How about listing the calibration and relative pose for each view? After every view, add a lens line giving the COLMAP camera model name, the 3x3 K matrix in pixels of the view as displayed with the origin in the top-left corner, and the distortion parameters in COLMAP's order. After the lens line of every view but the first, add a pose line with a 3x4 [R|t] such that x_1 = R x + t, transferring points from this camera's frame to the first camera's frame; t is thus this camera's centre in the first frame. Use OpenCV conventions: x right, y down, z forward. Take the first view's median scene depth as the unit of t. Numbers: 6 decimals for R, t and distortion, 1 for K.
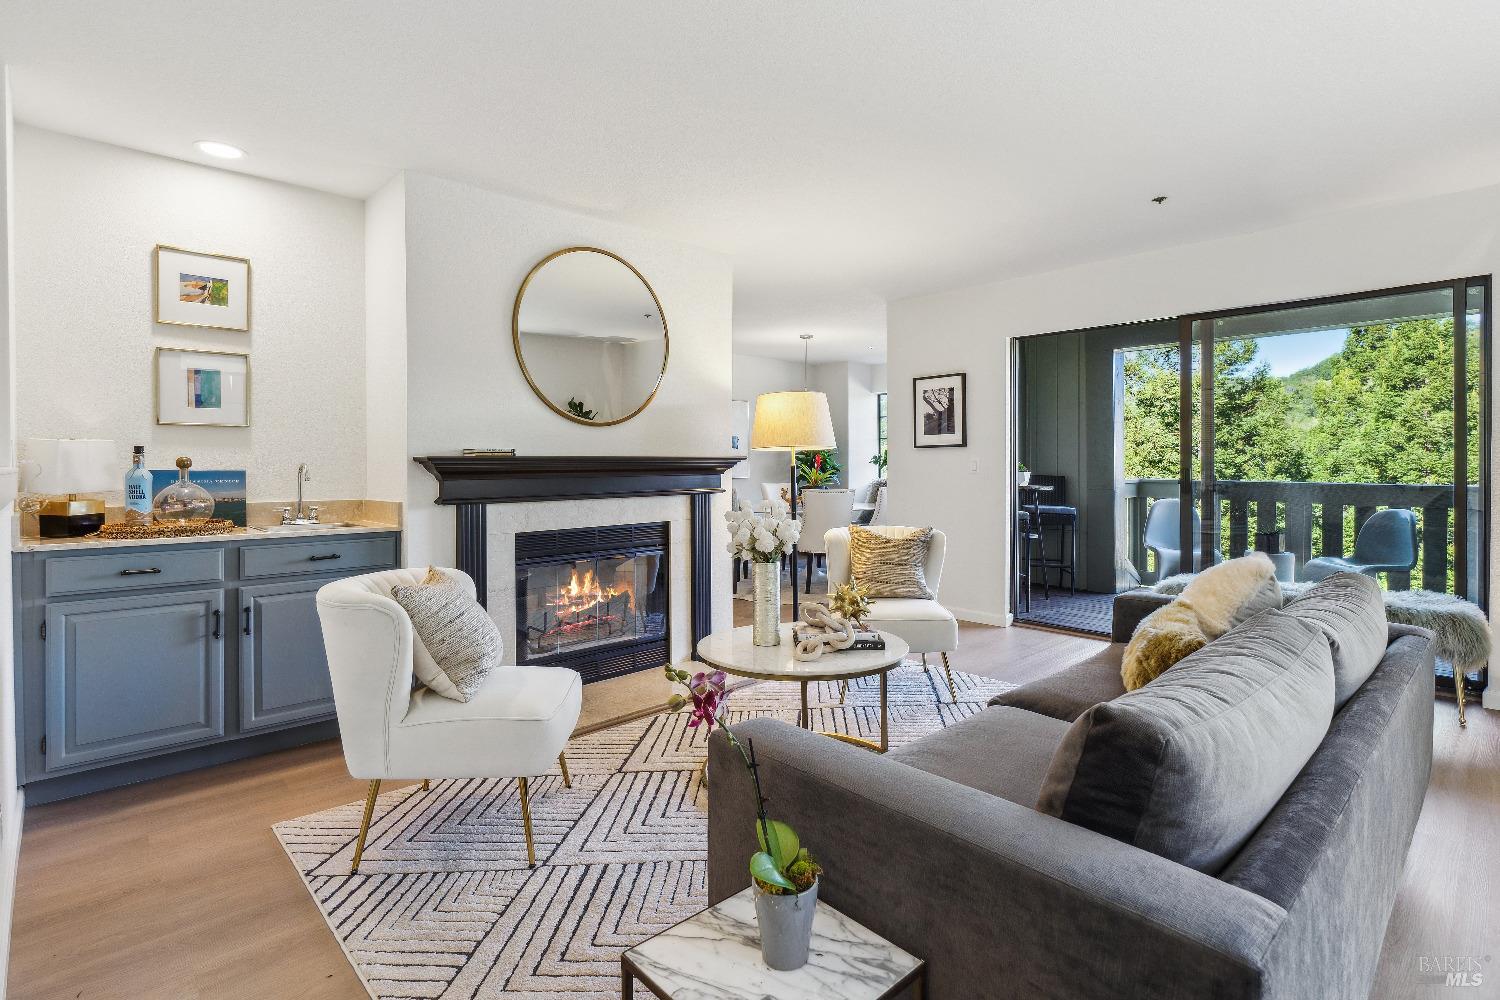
lens RADIAL K [[737.3, 0, 751.2], [0, 737.3, 466.3], [0, 0, 1]] dist [-0.000808, -0.000254]
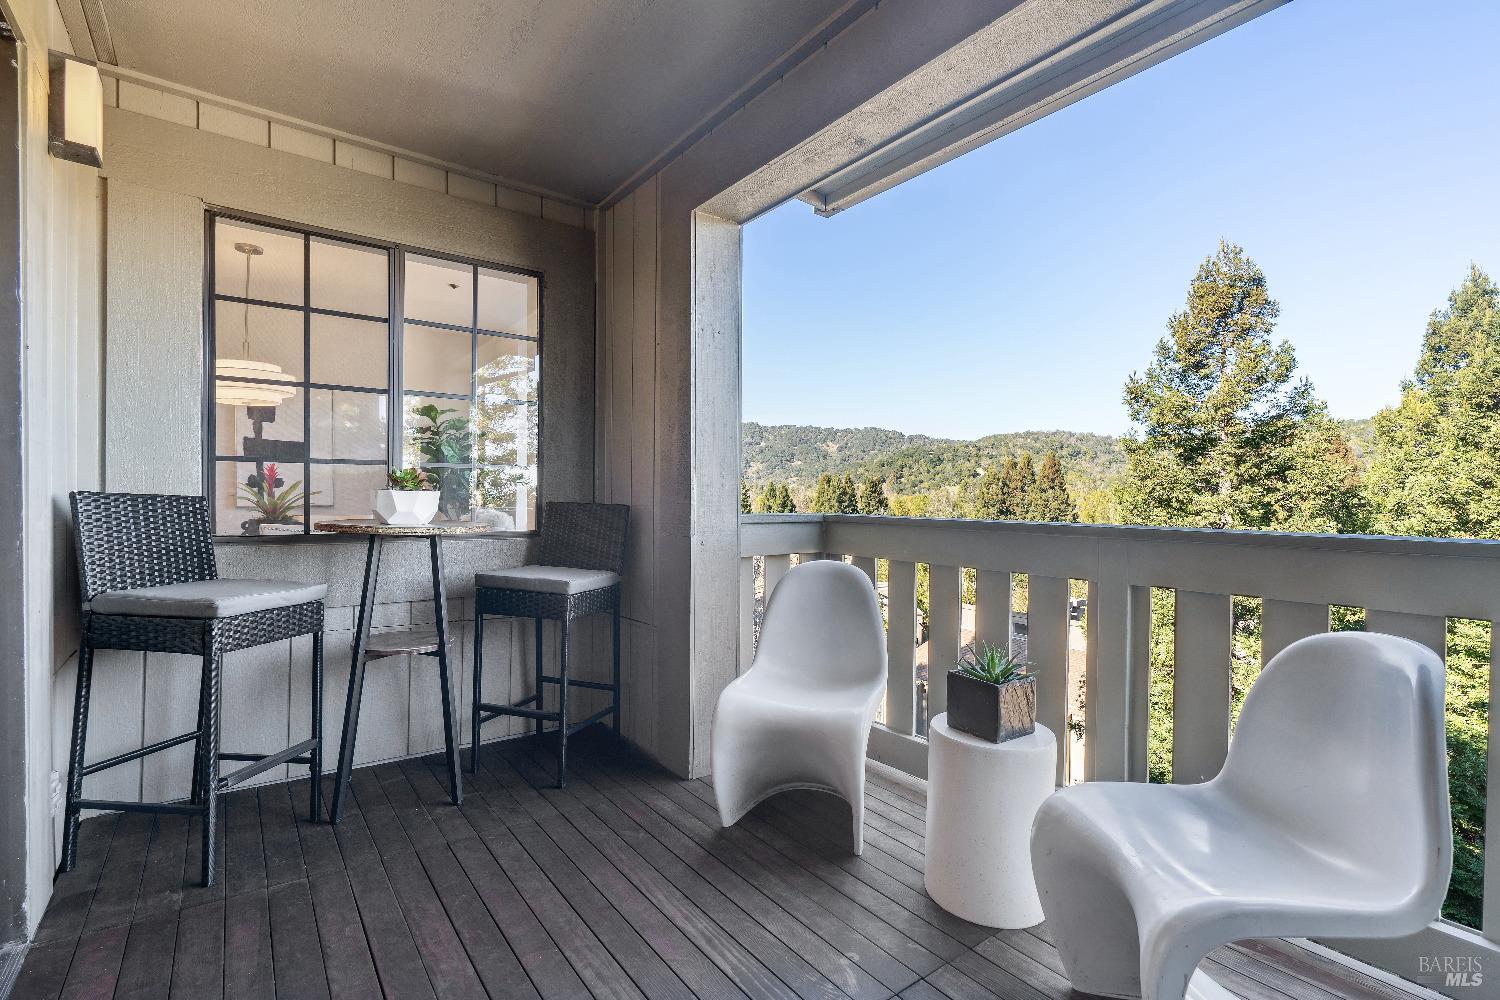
lens RADIAL K [[683.2, 0, 750.0], [0, 683.2, 500.0], [0, 0, 1]] dist [0.000541, 0.000291]
pose [[0.994232, 0.007659, -0.106978, 0.323236], [-0.008234, 0.999954, -0.004932, 0.001636], [0.106935, 0.005784, 0.994249, 0.351413]]
